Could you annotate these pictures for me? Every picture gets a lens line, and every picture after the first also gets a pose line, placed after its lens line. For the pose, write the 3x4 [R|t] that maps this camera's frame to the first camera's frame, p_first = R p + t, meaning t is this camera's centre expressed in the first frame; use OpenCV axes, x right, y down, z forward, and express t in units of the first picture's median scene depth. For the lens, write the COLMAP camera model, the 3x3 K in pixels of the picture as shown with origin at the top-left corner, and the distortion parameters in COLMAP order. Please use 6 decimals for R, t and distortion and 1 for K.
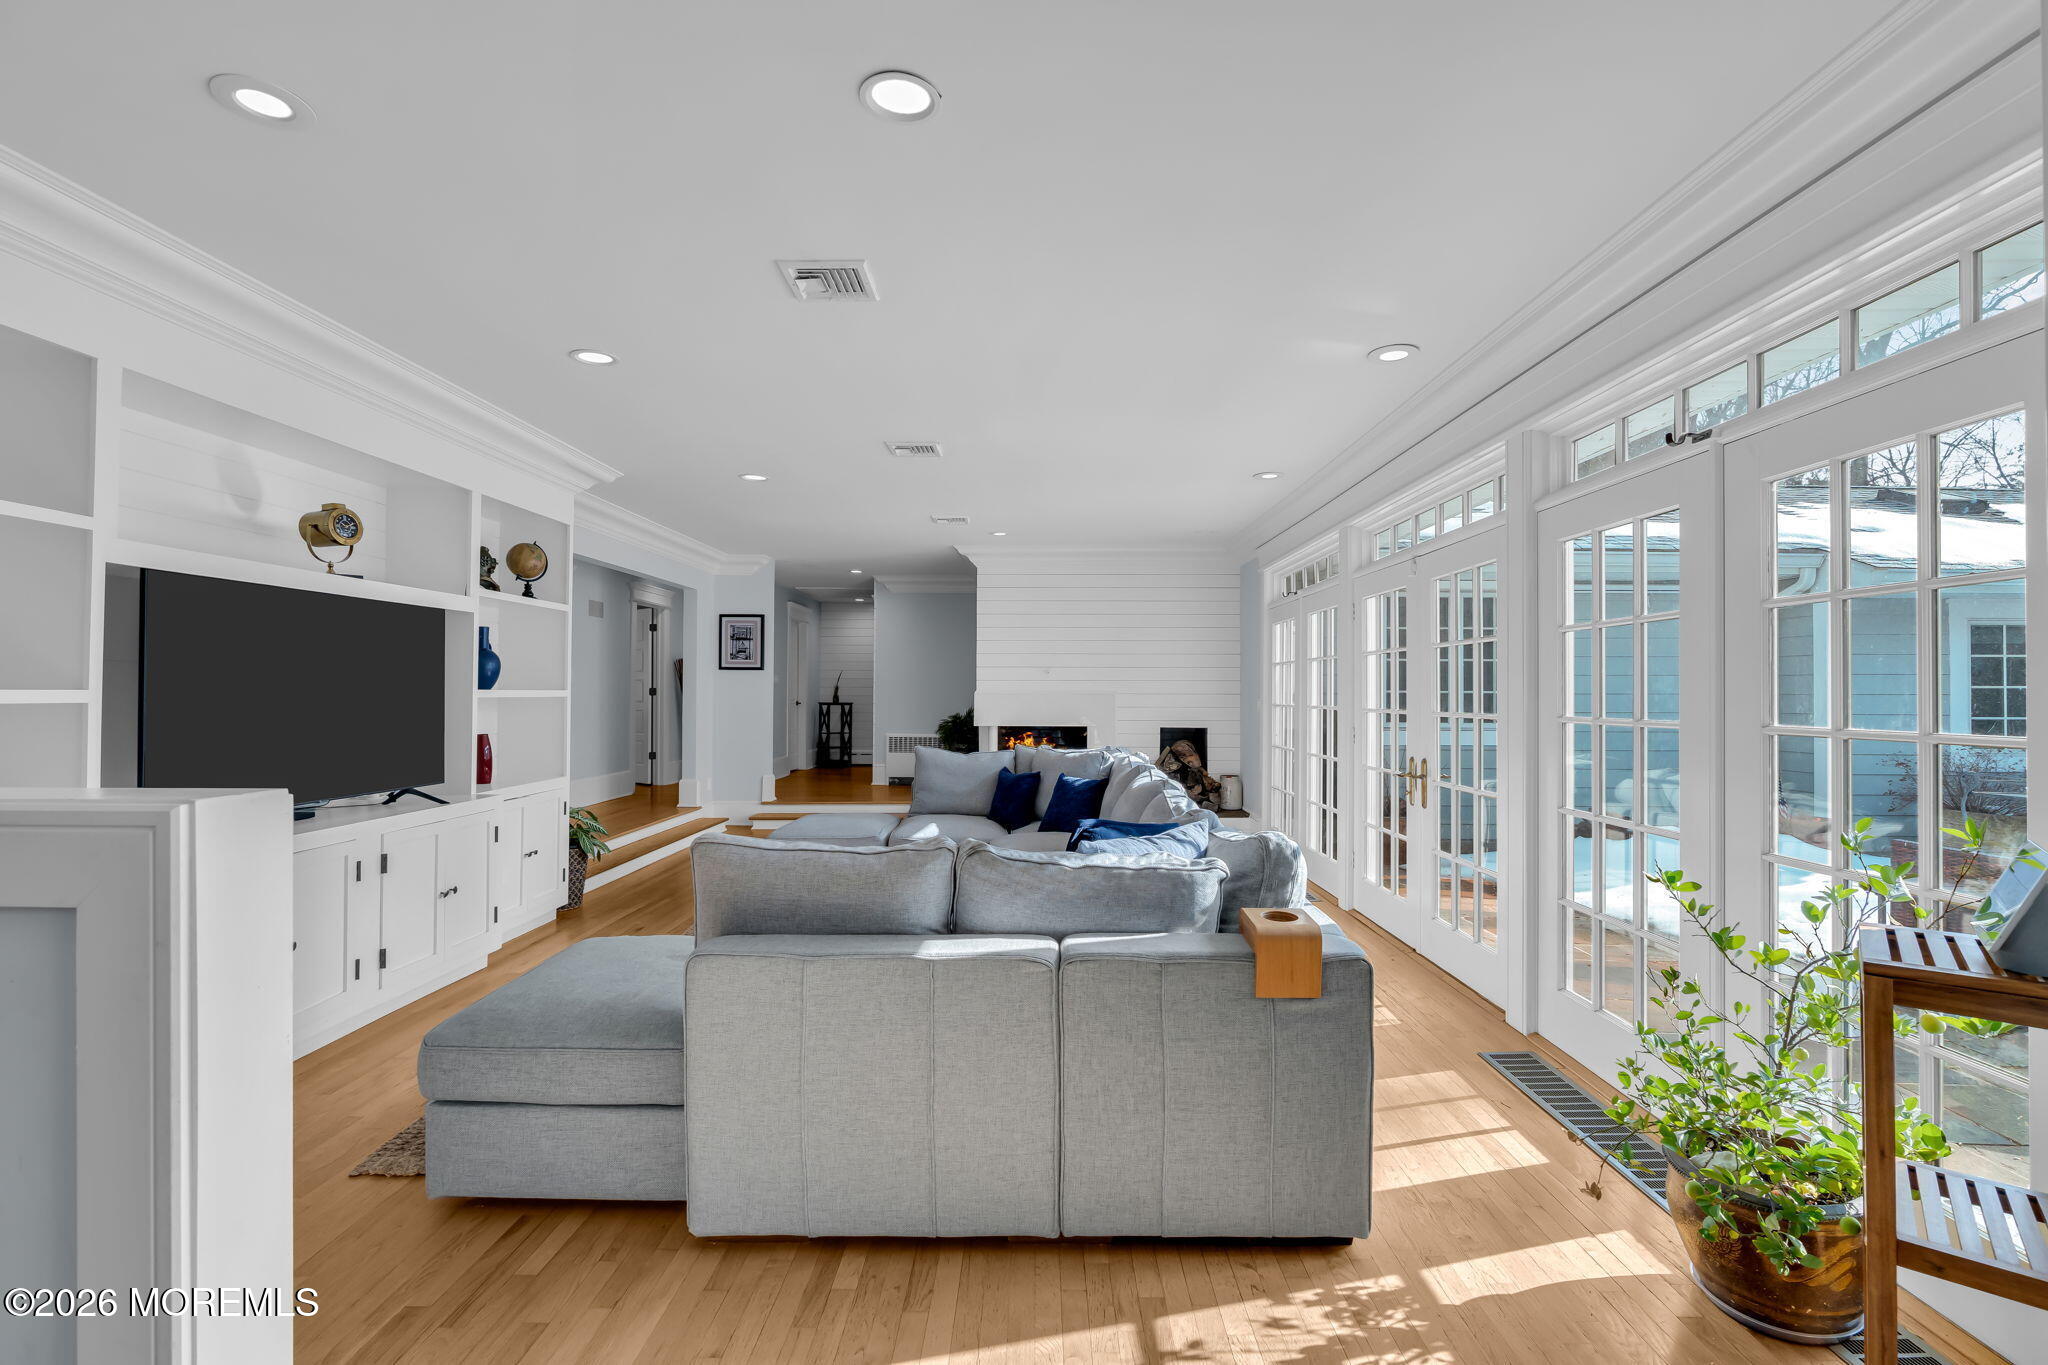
lens RADIAL K [[922.8, 0, 1019.0], [0, 922.8, 684.8], [0, 0, 1]] dist [-0.004392, -0.000106]
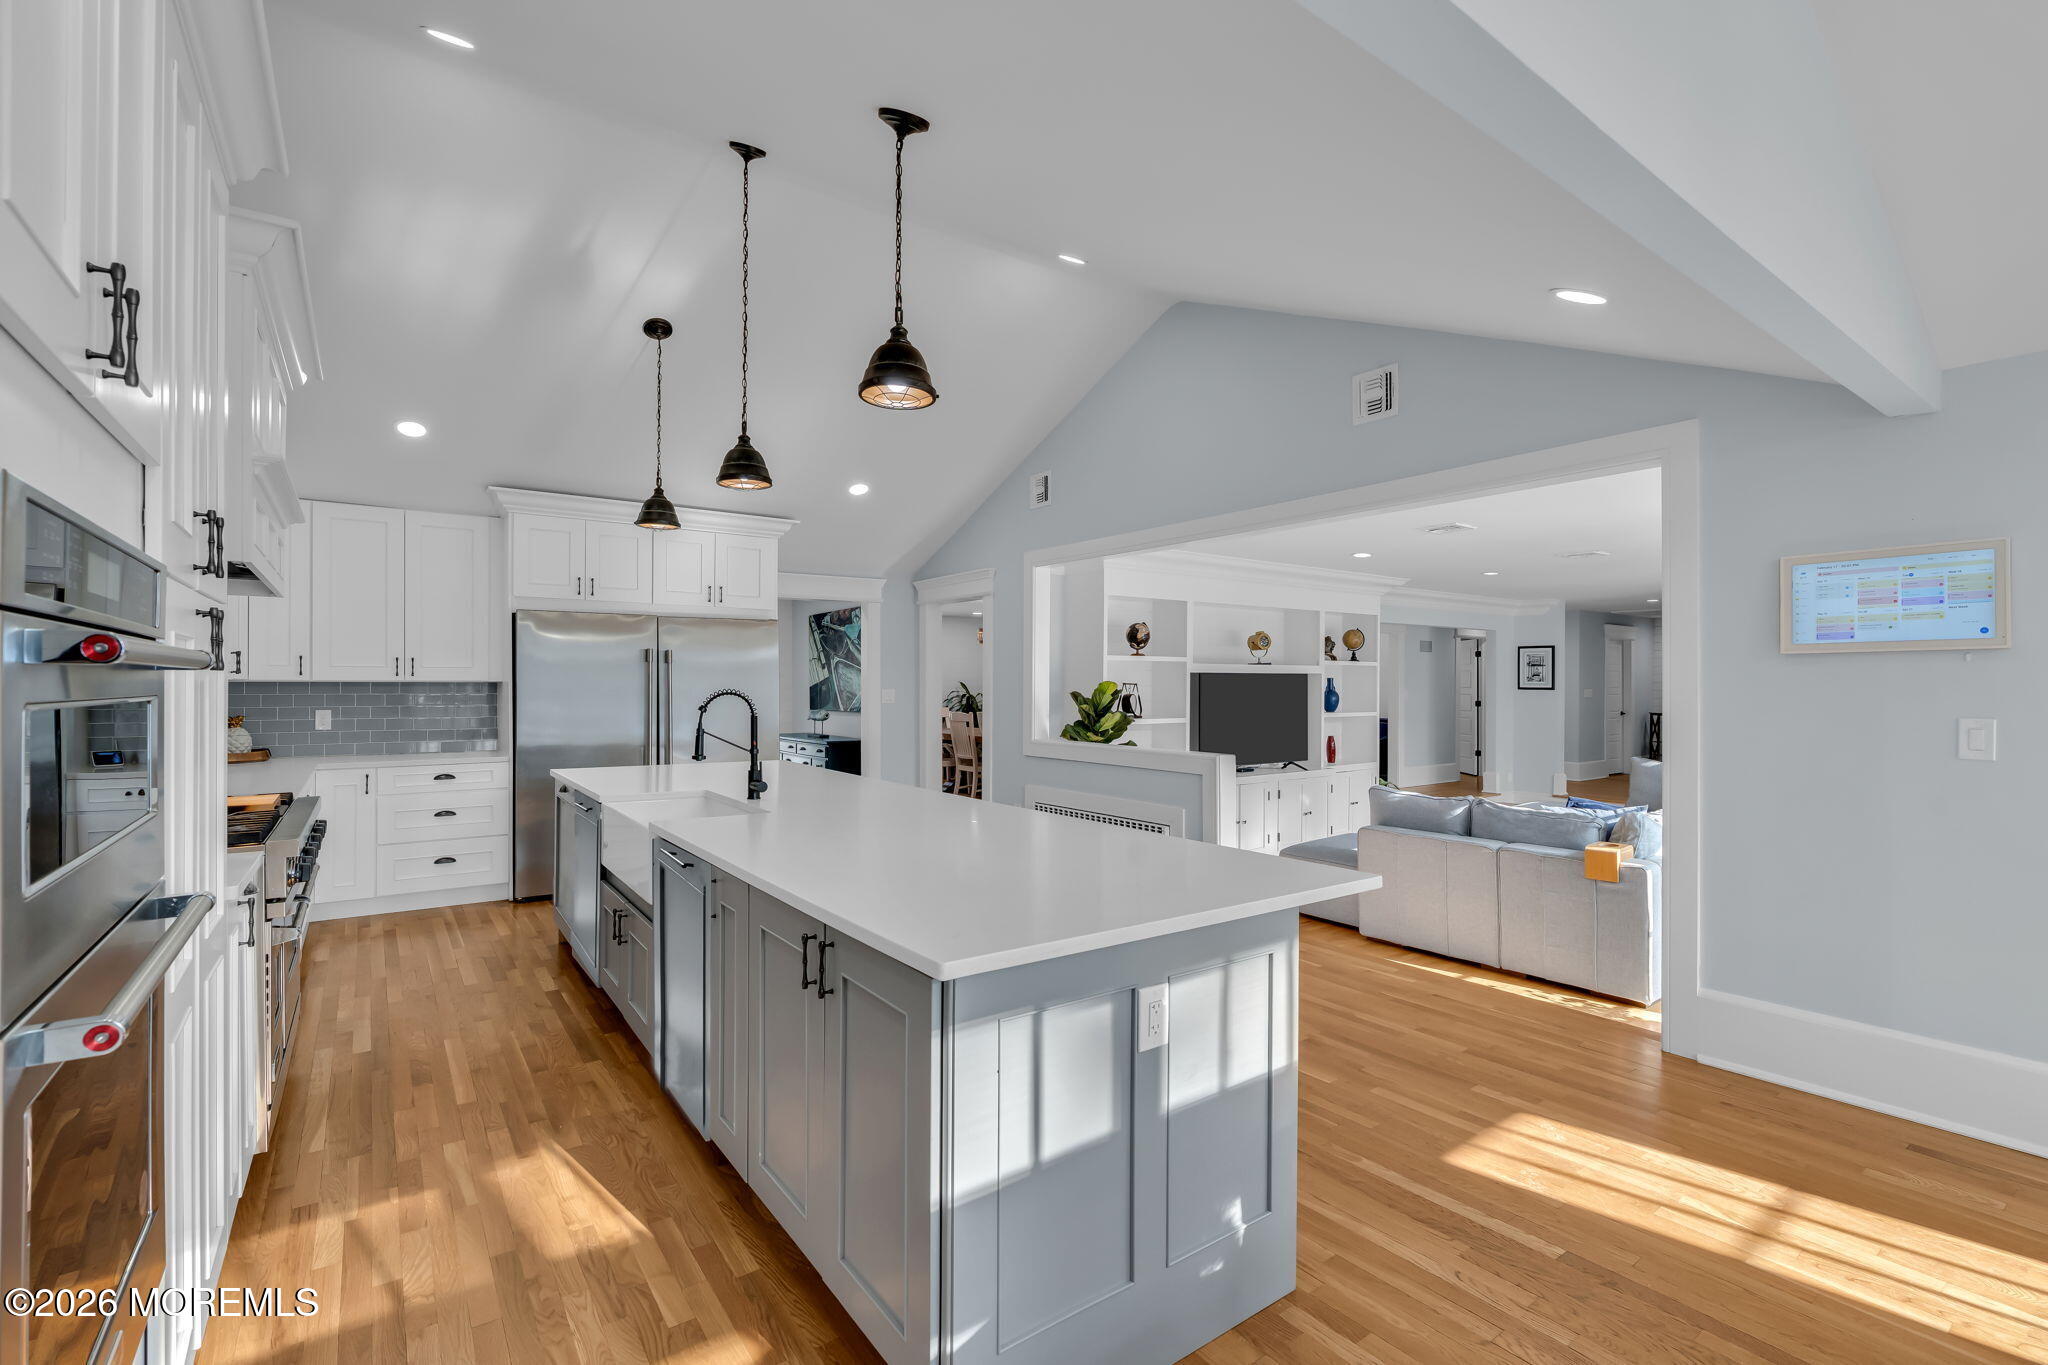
lens RADIAL K [[922.8, 0, 1028.0], [0, 922.8, 681.2], [0, 0, 1]] dist [-0.004392, -0.000106]
pose [[0.608546, -0.001492, -0.793518, 0.550404], [0.004868, 0.999986, 0.001853, -0.066169], [0.793504, -0.004991, 0.608545, -0.646945]]
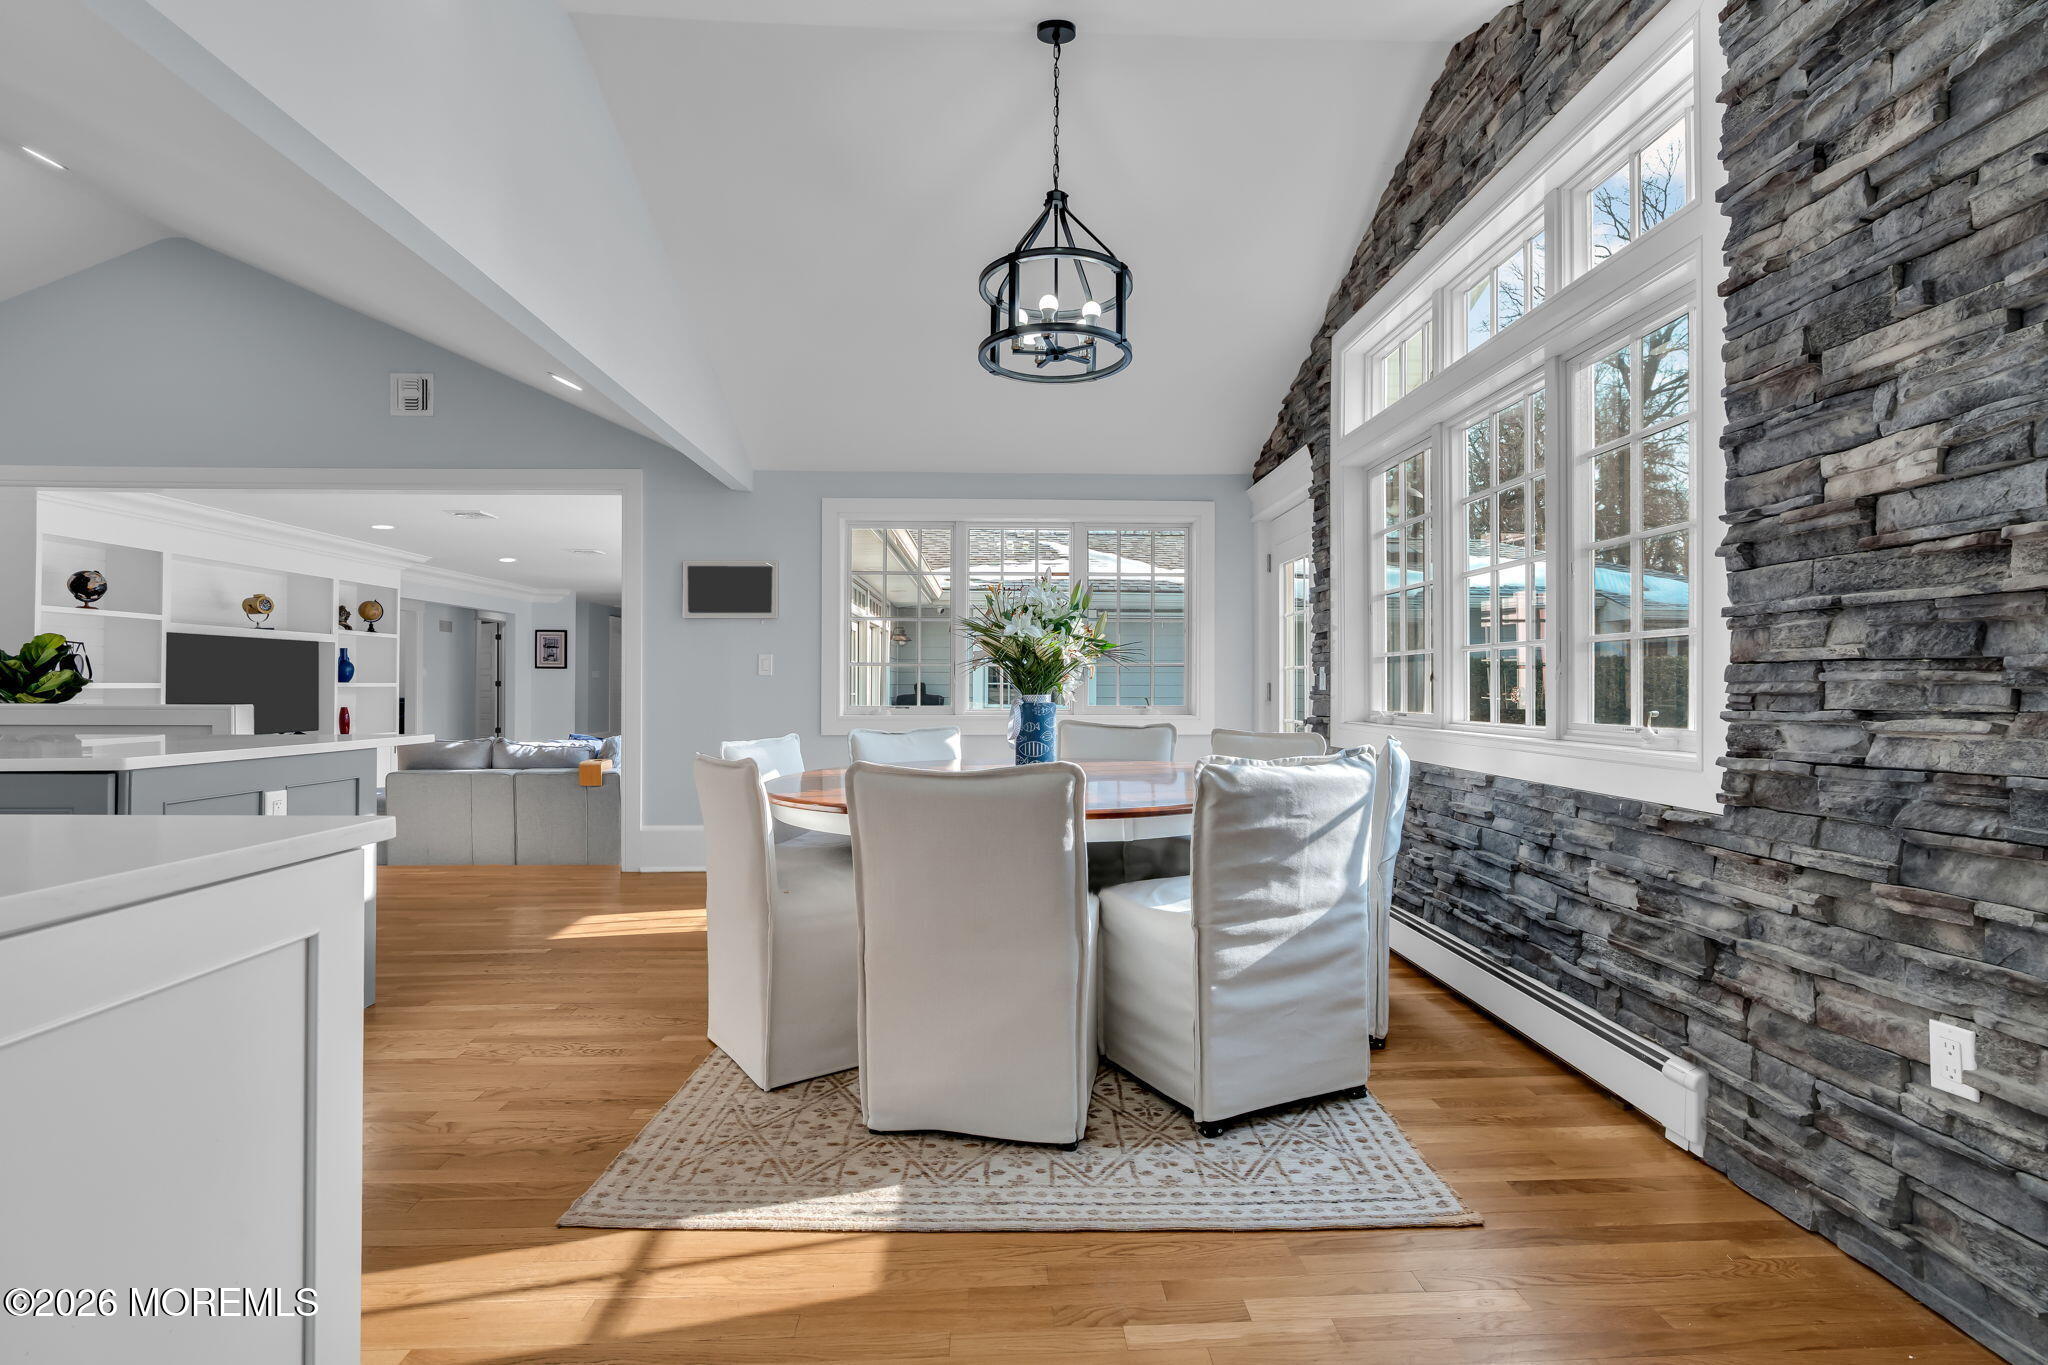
lens RADIAL K [[922.8, 0, 1031.2], [0, 922.8, 679.7], [0, 0, 1]] dist [-0.004392, -0.000106]
pose [[0.998019, 0.002505, 0.062871, 0.709143], [-0.002728, 0.999990, 0.003453, -0.010546], [-0.062861, -0.003617, 0.998016, -0.970307]]
